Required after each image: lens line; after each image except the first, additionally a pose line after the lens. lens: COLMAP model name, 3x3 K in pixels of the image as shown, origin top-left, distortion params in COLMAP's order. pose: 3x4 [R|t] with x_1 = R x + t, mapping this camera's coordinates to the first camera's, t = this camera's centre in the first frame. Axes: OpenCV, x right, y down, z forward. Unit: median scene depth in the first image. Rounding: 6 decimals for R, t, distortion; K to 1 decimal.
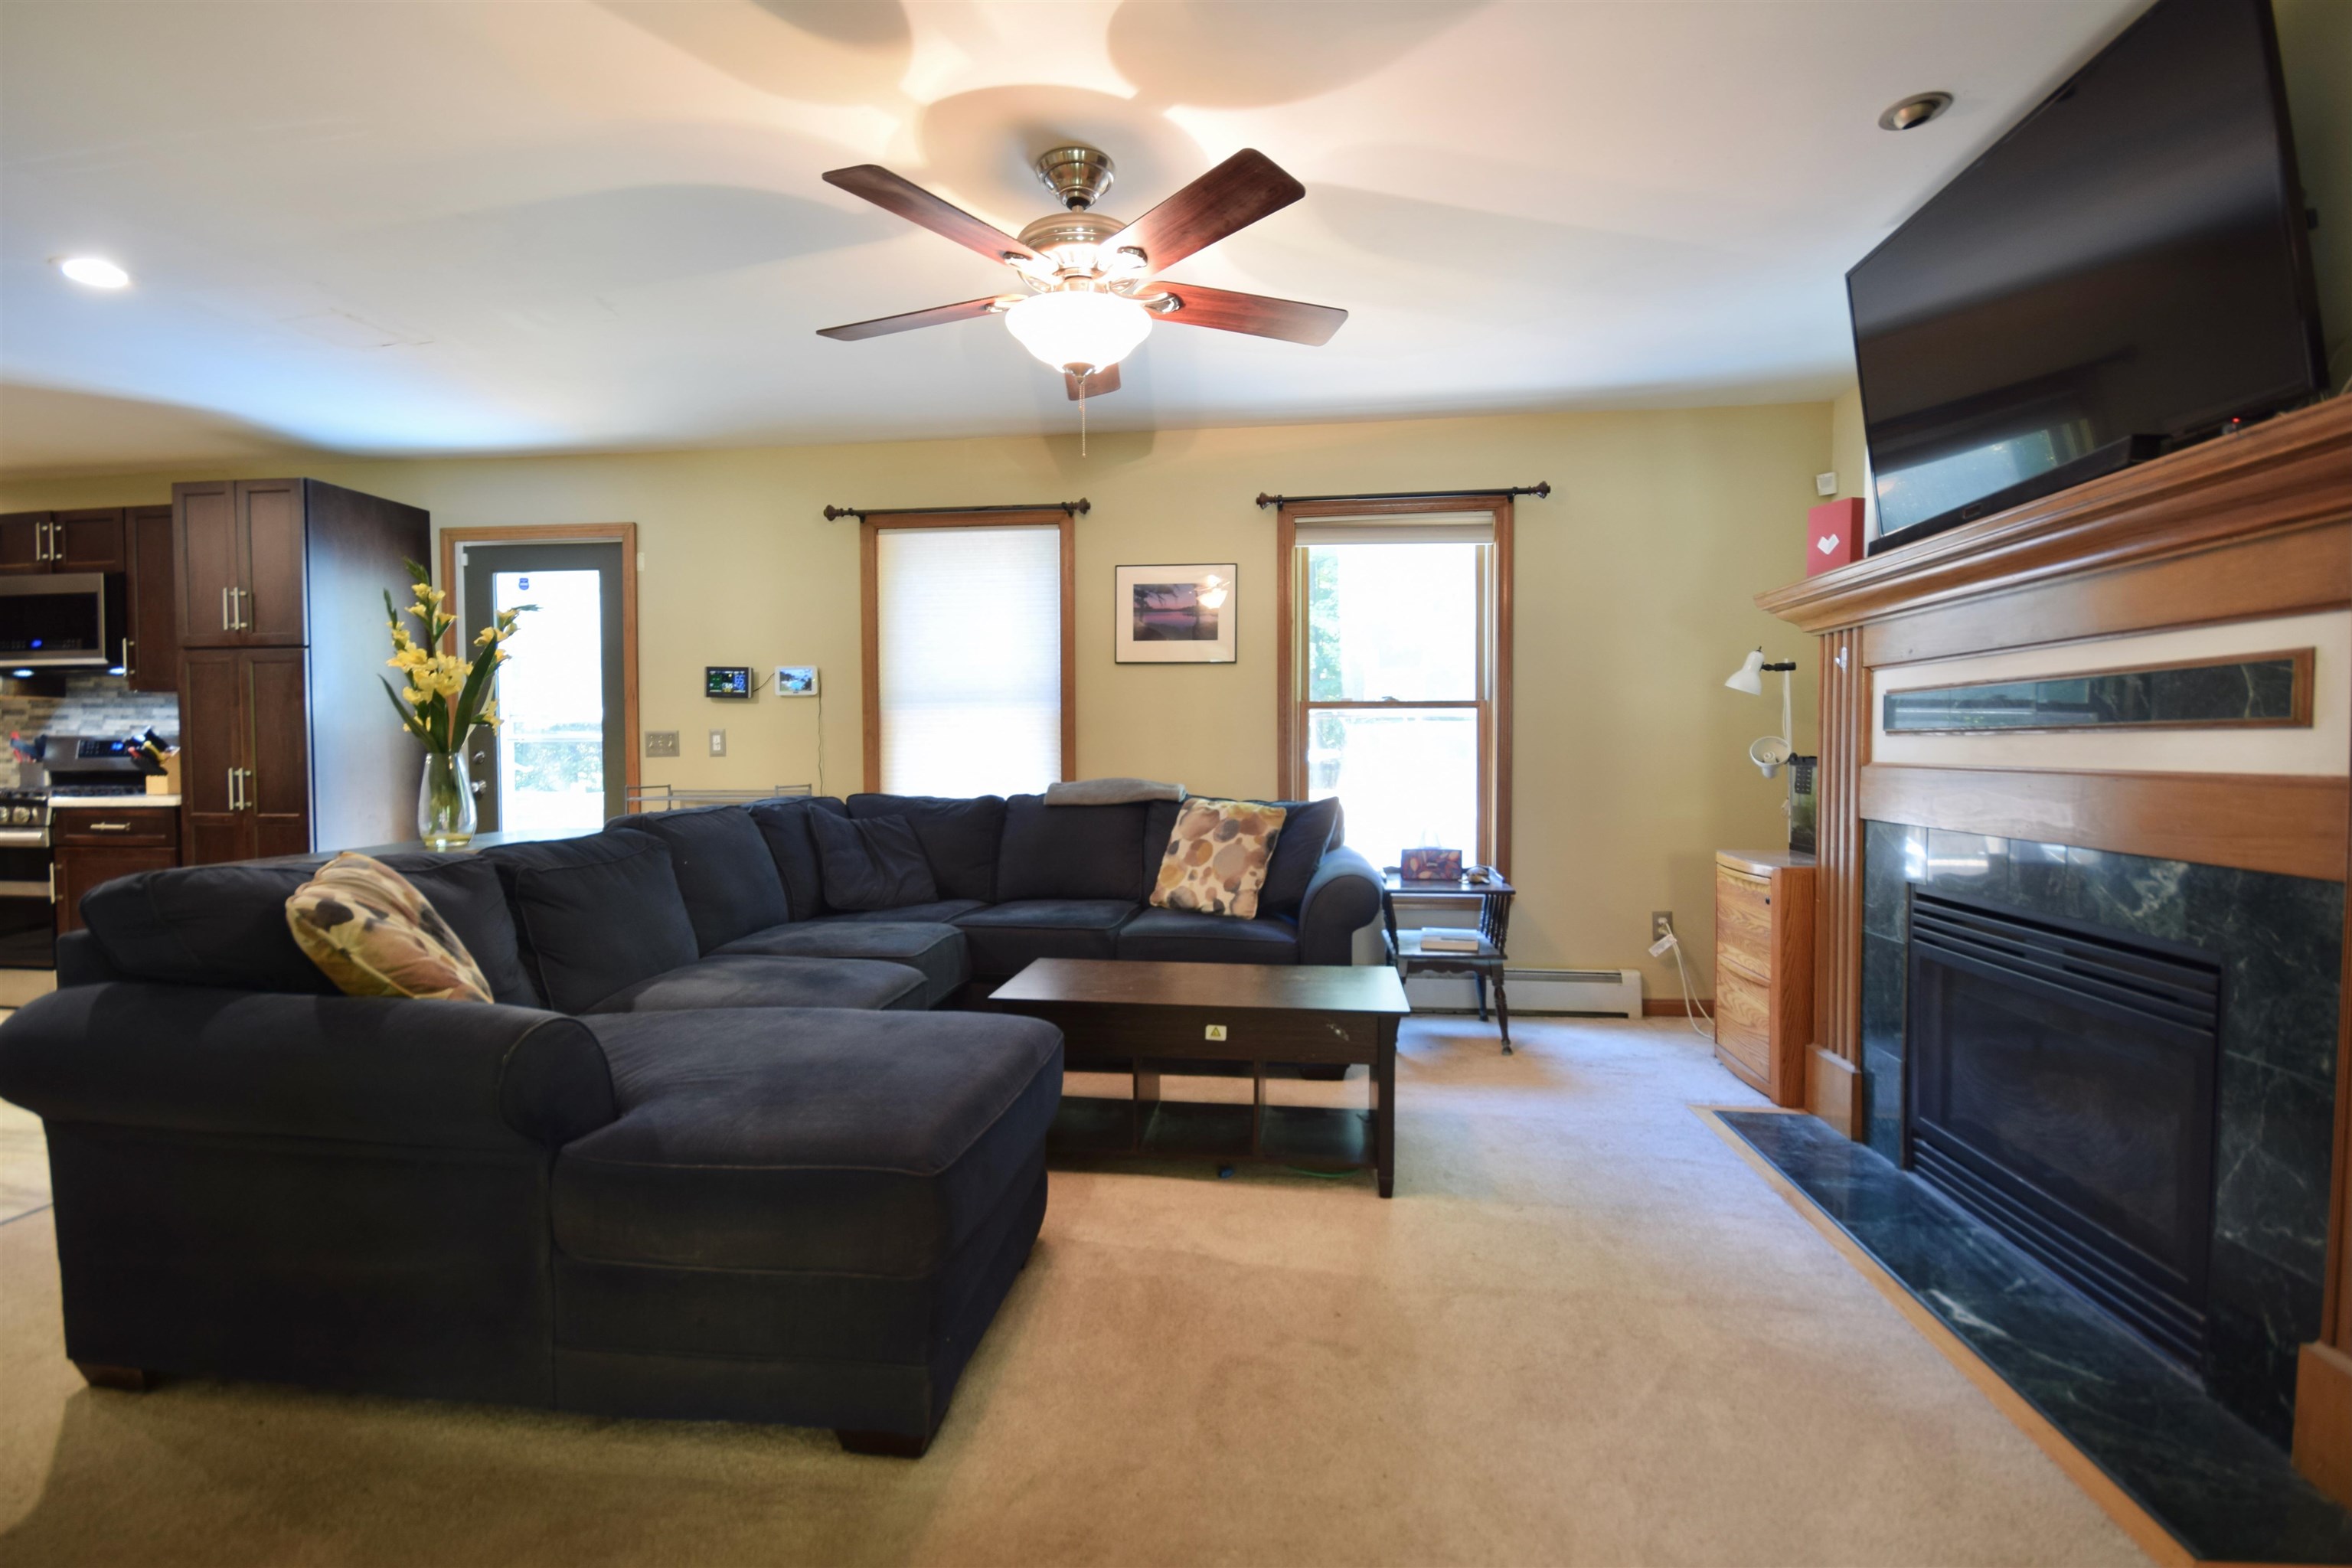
lens RADIAL K [[1054.8, 0, 1176.0], [0, 1054.8, 784.0], [0, 0, 1]] dist [0.008295, -0.009396]
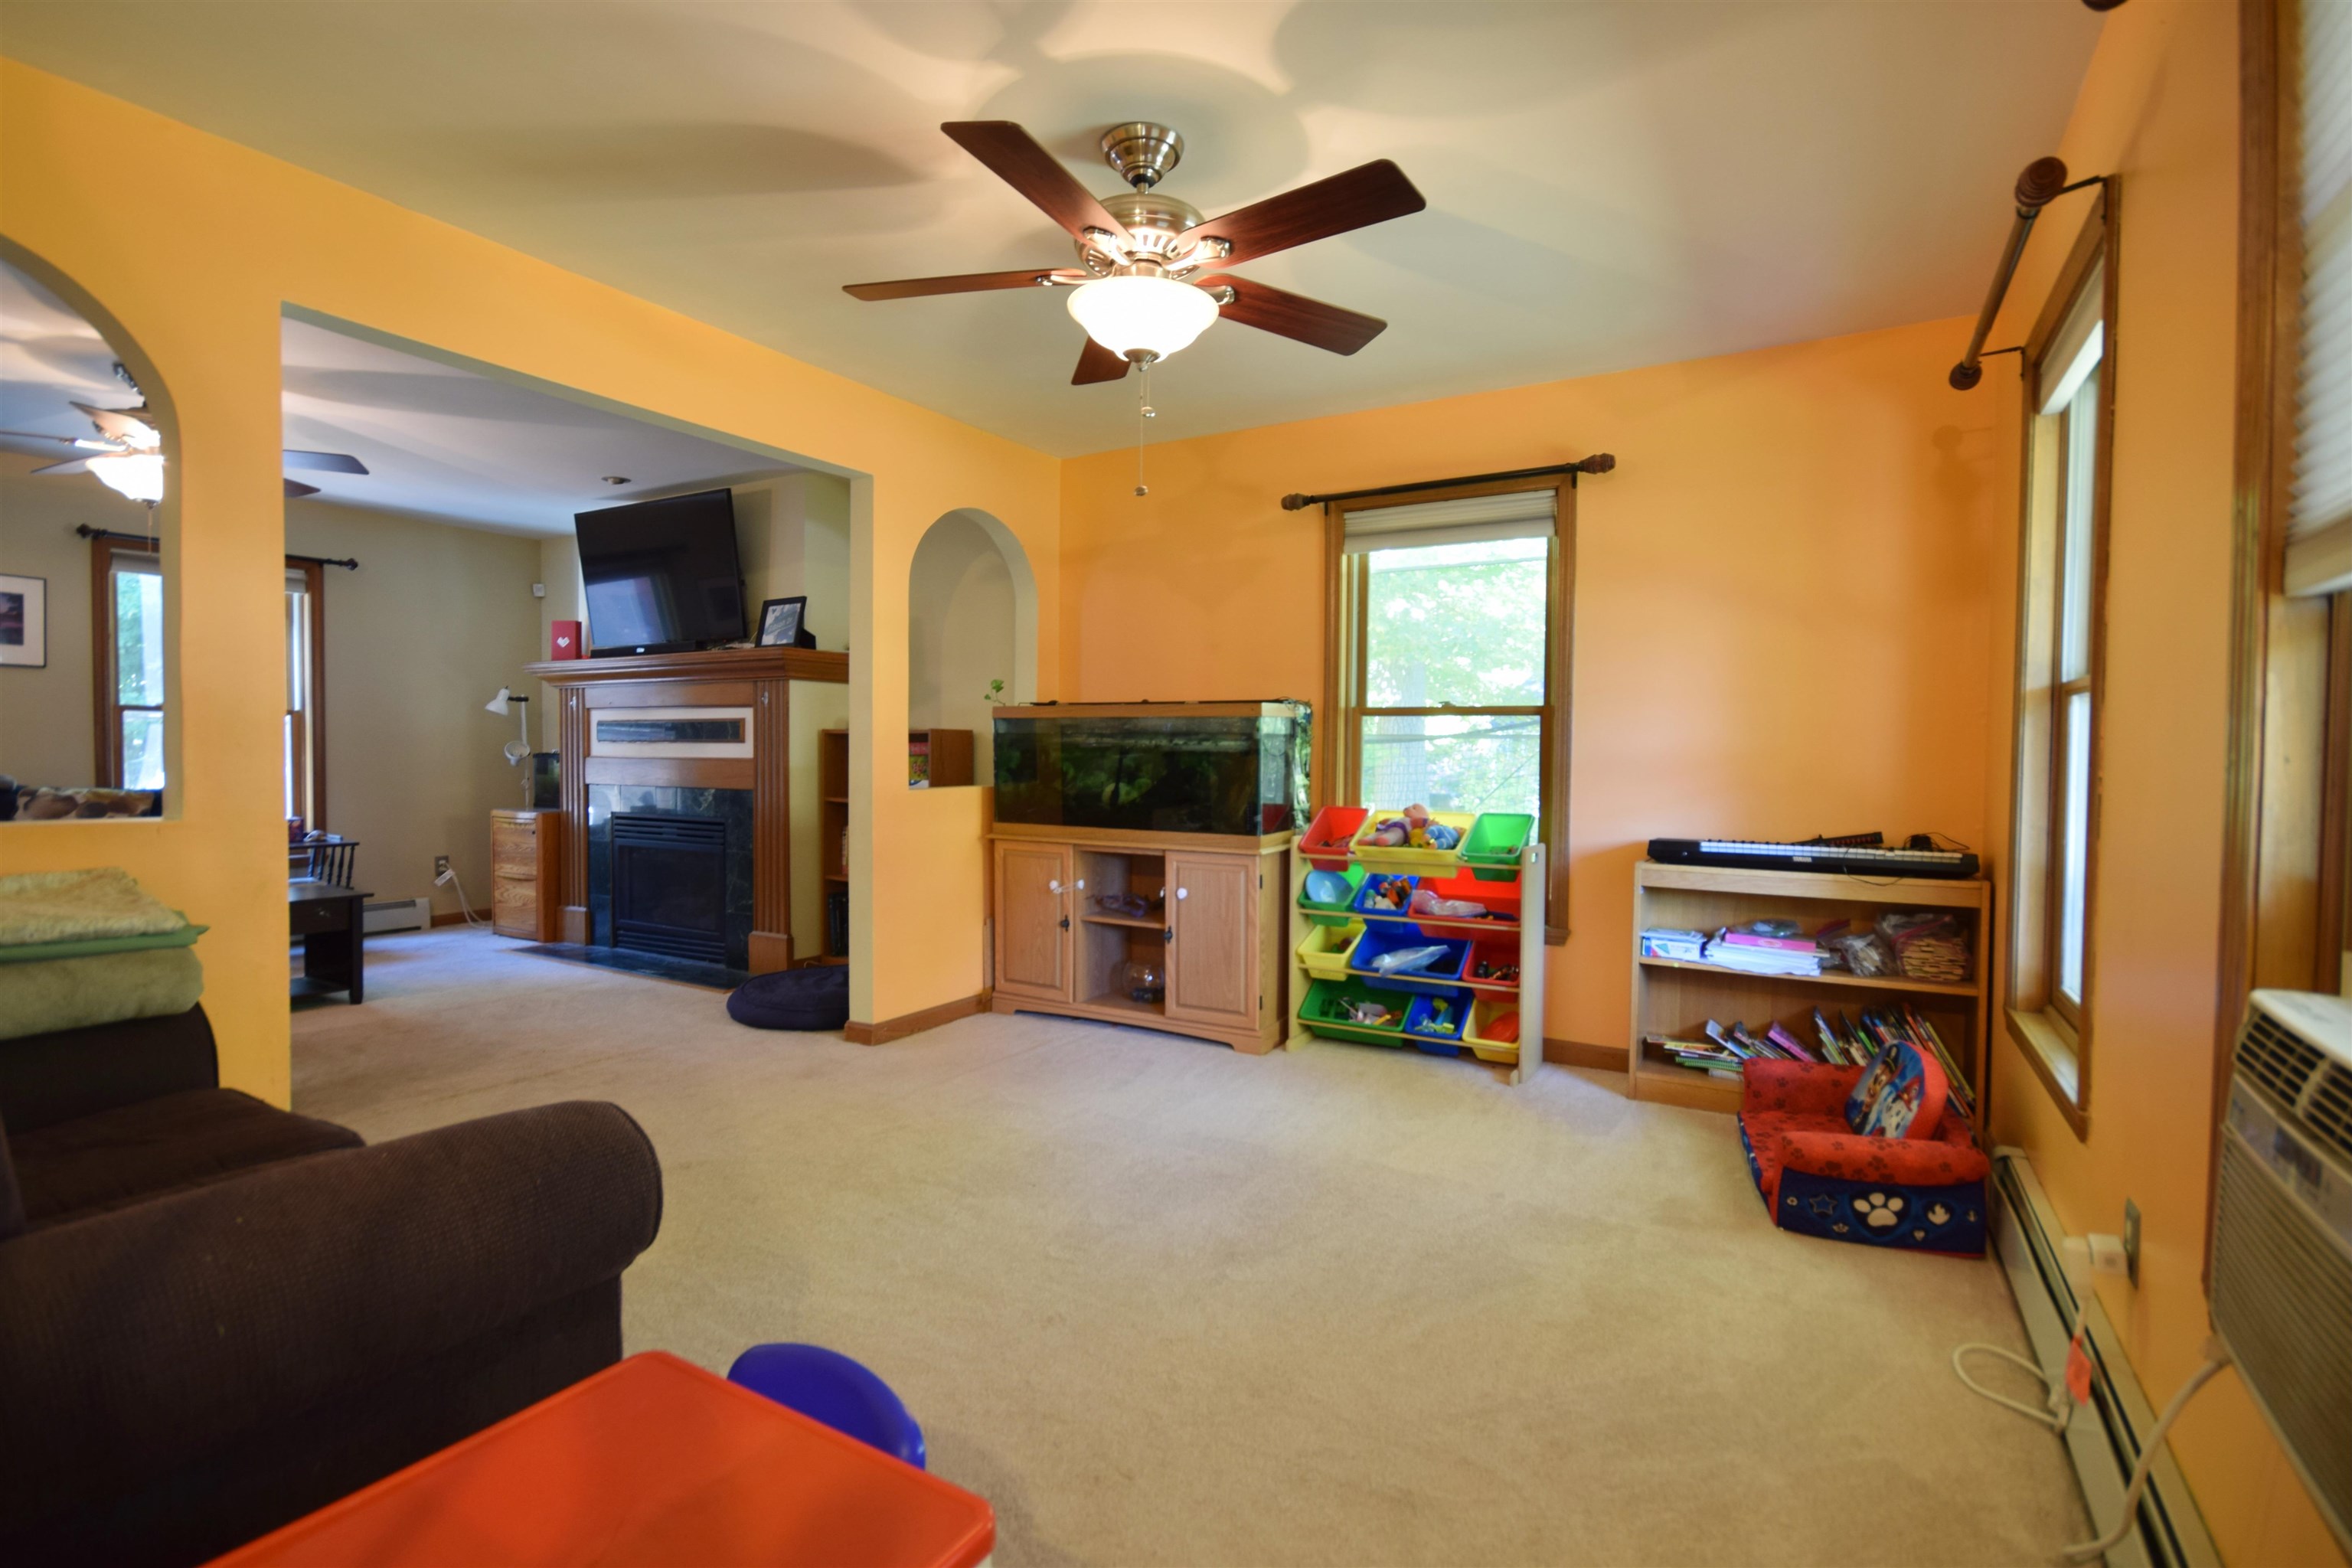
lens RADIAL K [[1099.8, 0, 1176.0], [0, 1099.8, 784.0], [0, 0, 1]] dist [0.000285, -0.000342]
pose [[0.397162, -0.019339, 0.917545, -0.598798], [0.022935, 0.999675, 0.011143, 0.026332], [-0.917462, 0.016619, 0.397476, -0.623583]]
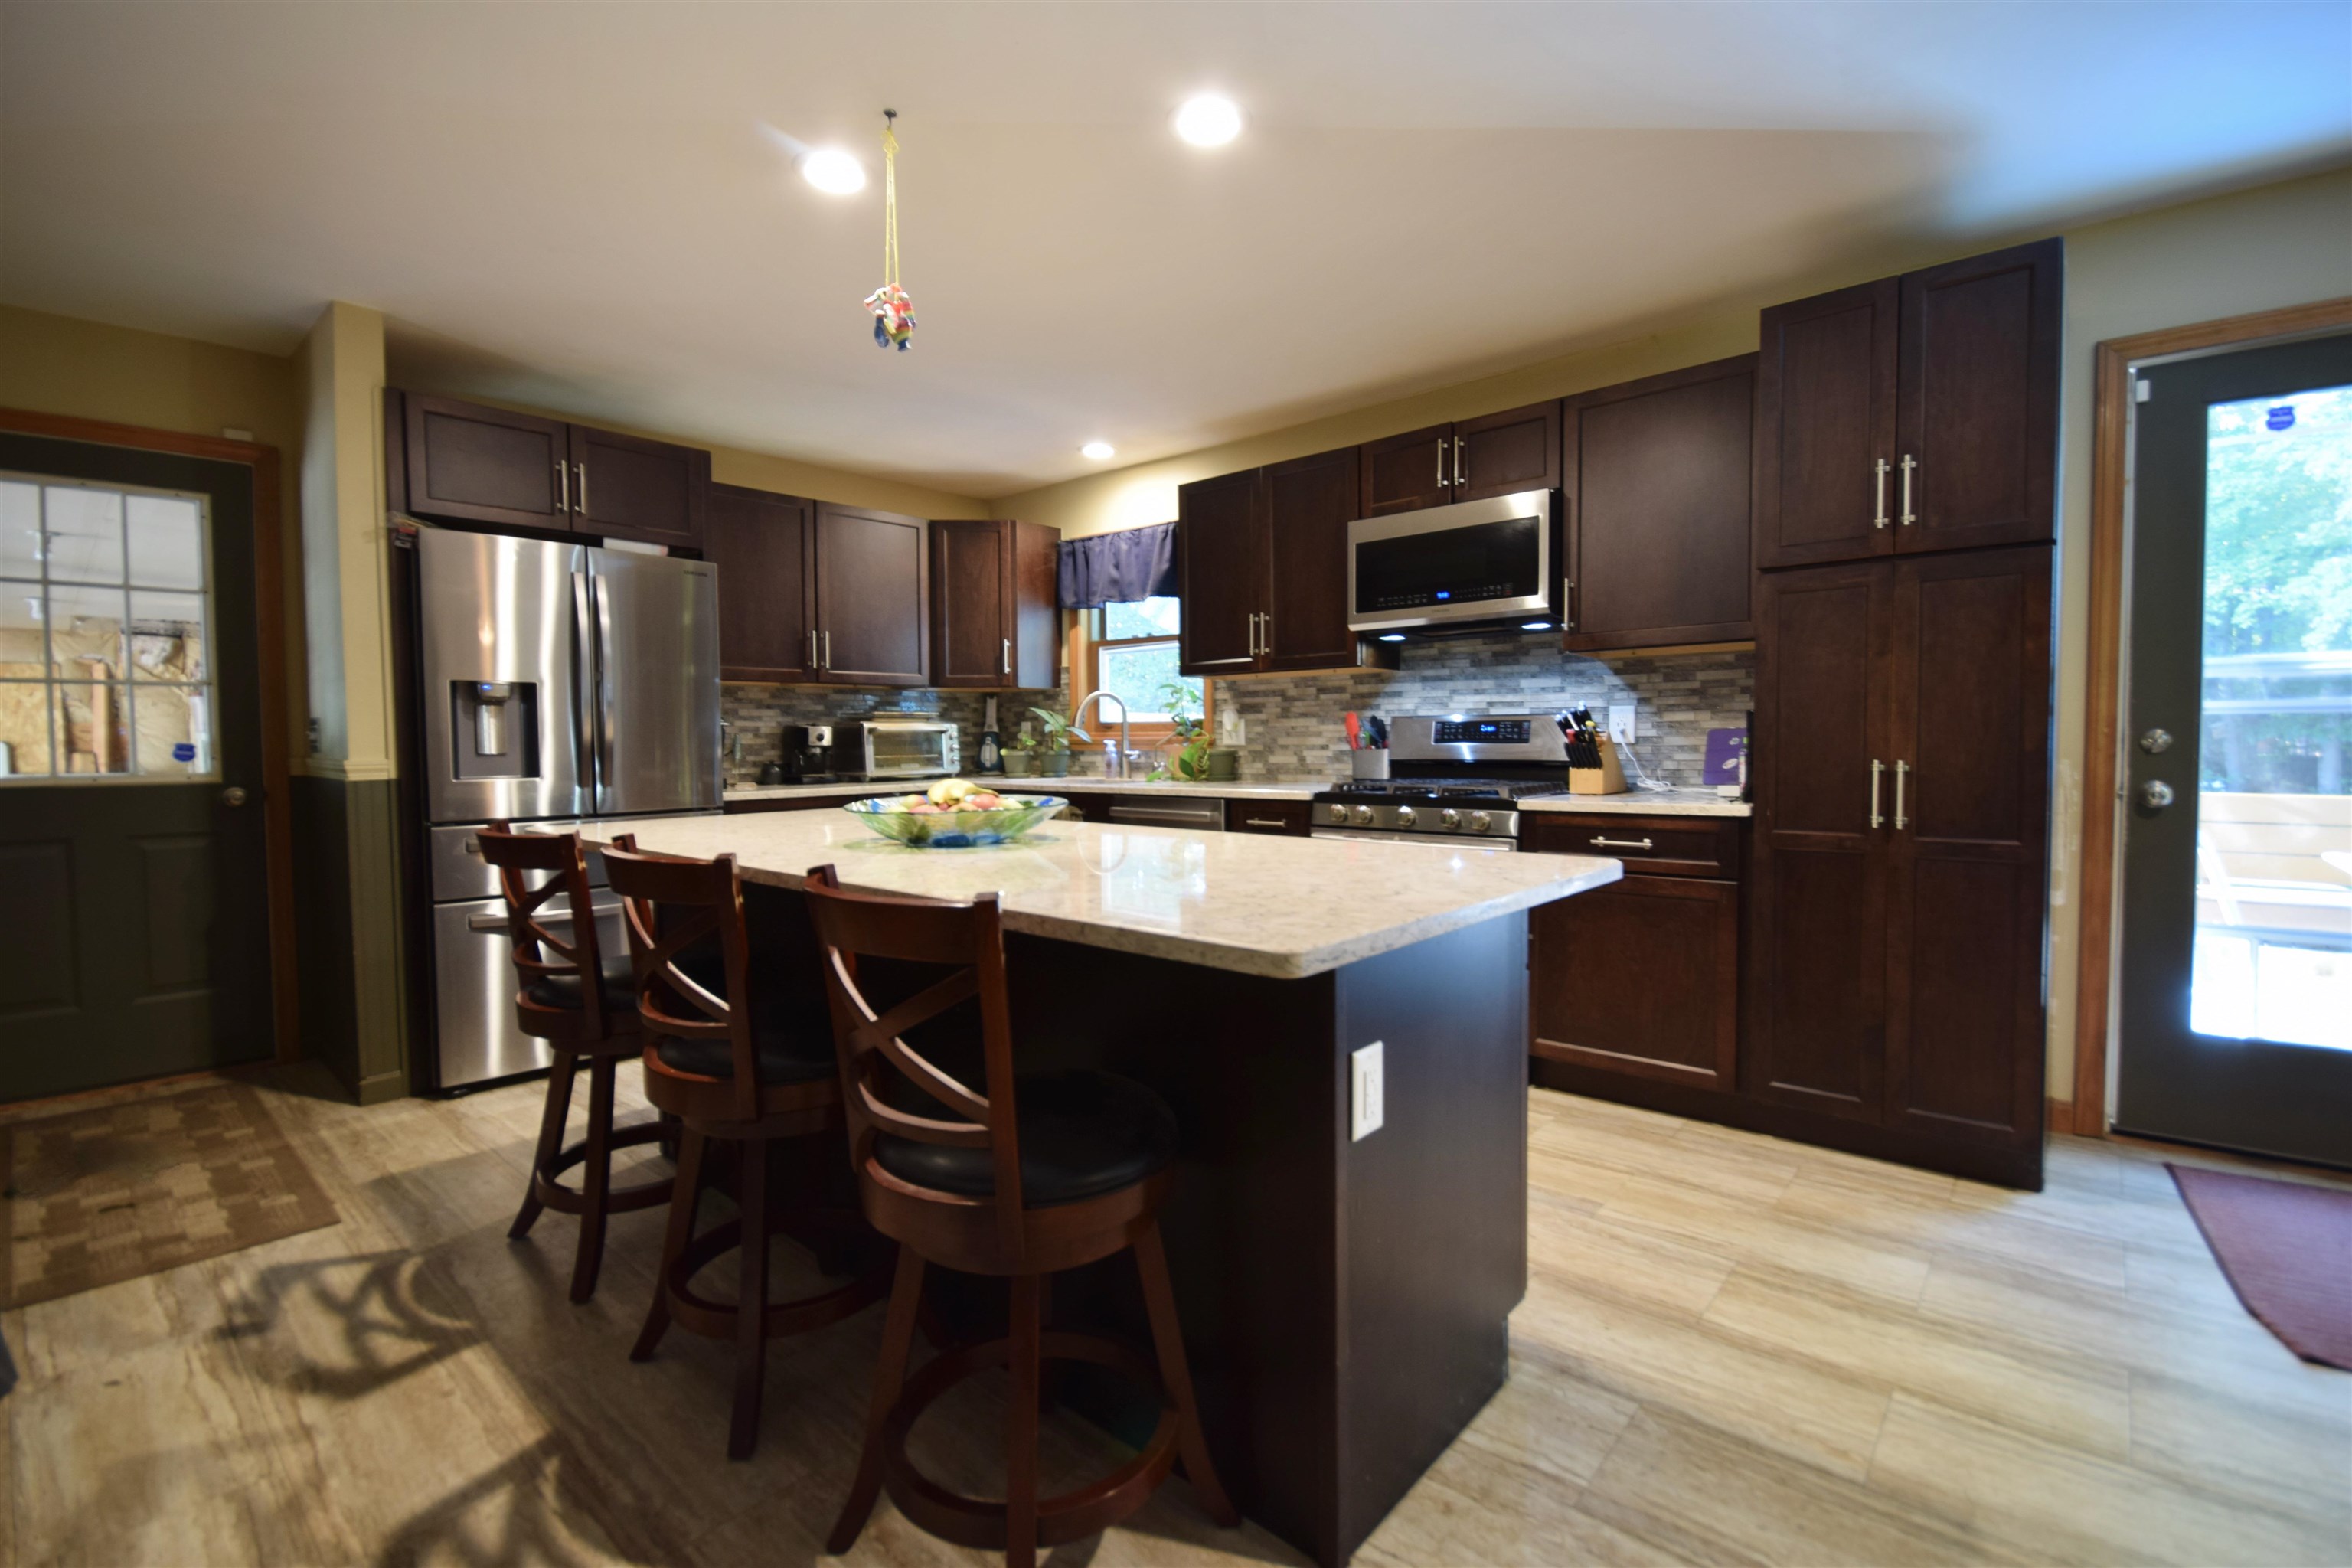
lens RADIAL K [[1035.3, 0, 1176.0], [0, 1035.3, 784.0], [0, 0, 1]] dist [0.004733, -0.005732]
pose [[0.823297, 0.021540, -0.567202, -0.959803], [-0.014662, 0.999753, 0.016683, -0.005963], [0.567422, -0.005419, 0.823409, 0.311338]]
